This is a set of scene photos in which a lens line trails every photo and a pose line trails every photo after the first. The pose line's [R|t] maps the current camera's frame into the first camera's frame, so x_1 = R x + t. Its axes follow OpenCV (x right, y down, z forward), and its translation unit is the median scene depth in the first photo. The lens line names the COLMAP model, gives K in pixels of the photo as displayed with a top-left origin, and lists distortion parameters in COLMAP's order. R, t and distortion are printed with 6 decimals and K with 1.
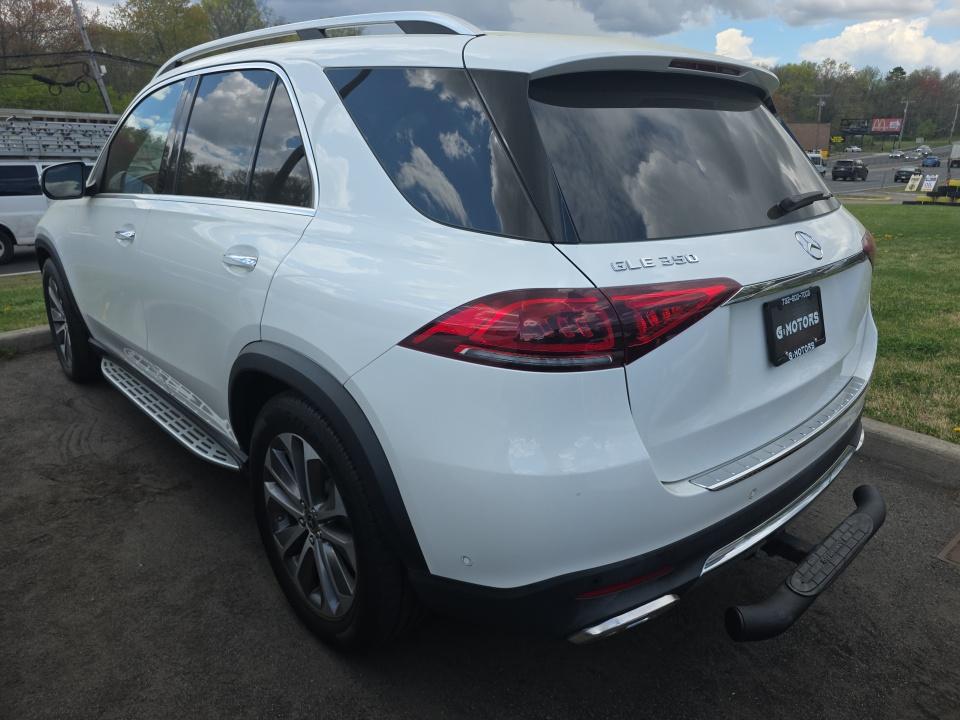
lens RADIAL K [[648.1, 0, 480.4], [0, 648.1, 358.9], [0, 0, 1]] dist [0.010624, -0.013898]
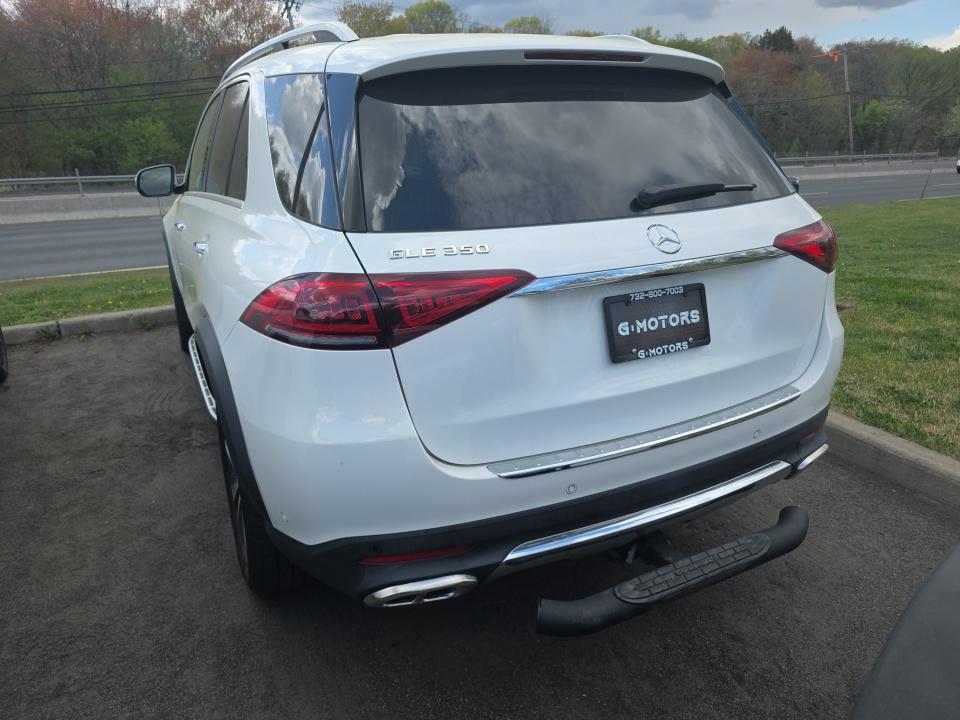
lens RADIAL K [[648.1, 0, 483.0], [0, 648.1, 360.5], [0, 0, 1]] dist [0.010624, -0.013898]
pose [[0.961379, 0.062119, -0.268127, 0.504808], [-0.060382, 0.998067, 0.014725, 0.004986], [0.268523, 0.002034, 0.963271, 0.012202]]
